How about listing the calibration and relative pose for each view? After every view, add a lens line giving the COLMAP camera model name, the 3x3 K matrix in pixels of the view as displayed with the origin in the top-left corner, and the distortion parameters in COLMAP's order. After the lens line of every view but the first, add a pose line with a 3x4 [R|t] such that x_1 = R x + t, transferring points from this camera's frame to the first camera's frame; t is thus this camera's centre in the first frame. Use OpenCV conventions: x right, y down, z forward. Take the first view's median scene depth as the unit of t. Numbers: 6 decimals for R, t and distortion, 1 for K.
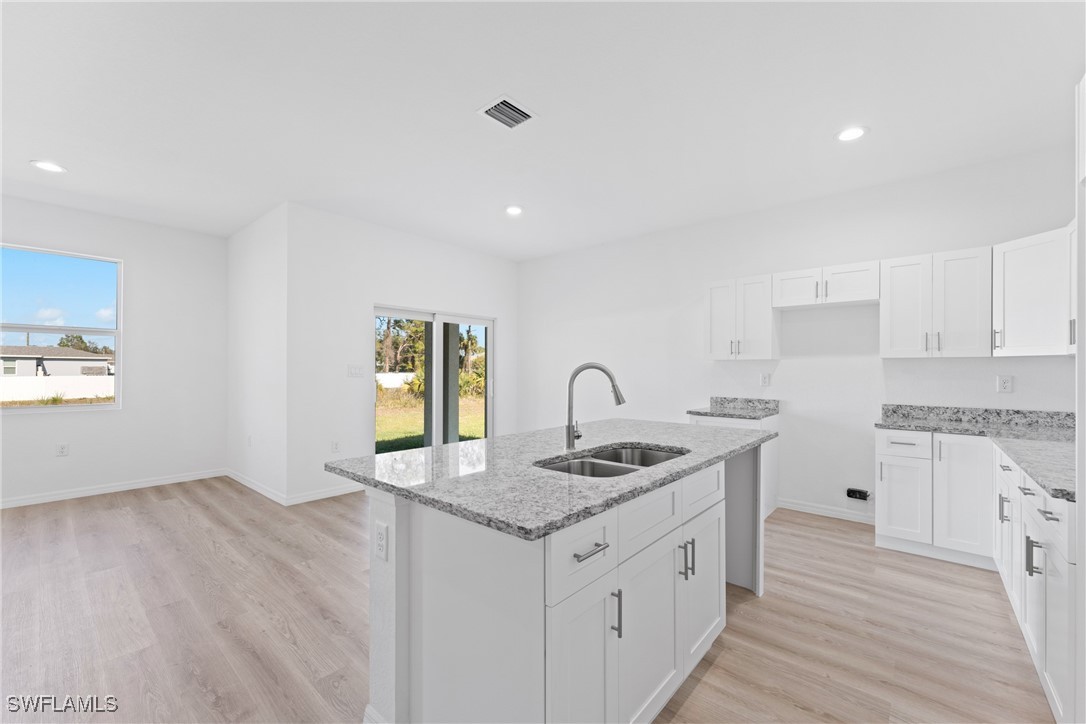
lens RADIAL K [[436.4, 0, 544.3], [0, 436.4, 369.6], [0, 0, 1]] dist [0.001342, 0.000099]
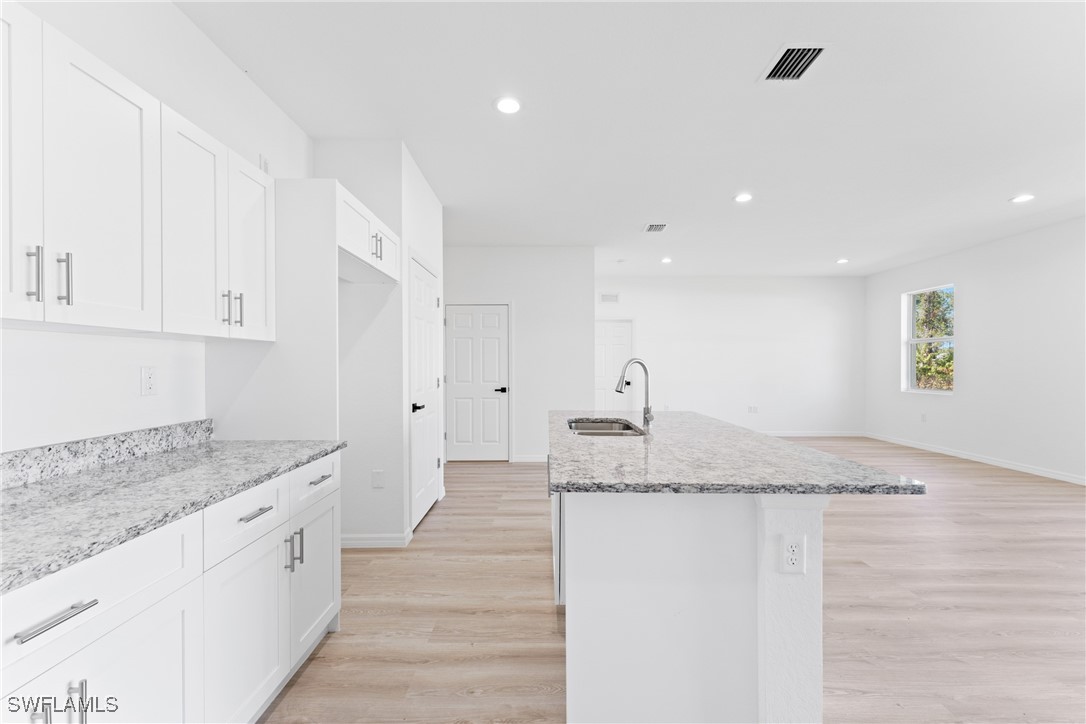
lens RADIAL K [[436.4, 0, 544.2], [0, 436.4, 363.5], [0, 0, 1]] dist [0.001342, 0.000099]
pose [[-0.752576, -0.005566, -0.658482, 1.189413], [-0.003808, 0.999984, -0.004100, 0.007026], [0.658495, -0.000578, -0.752585, 1.865762]]
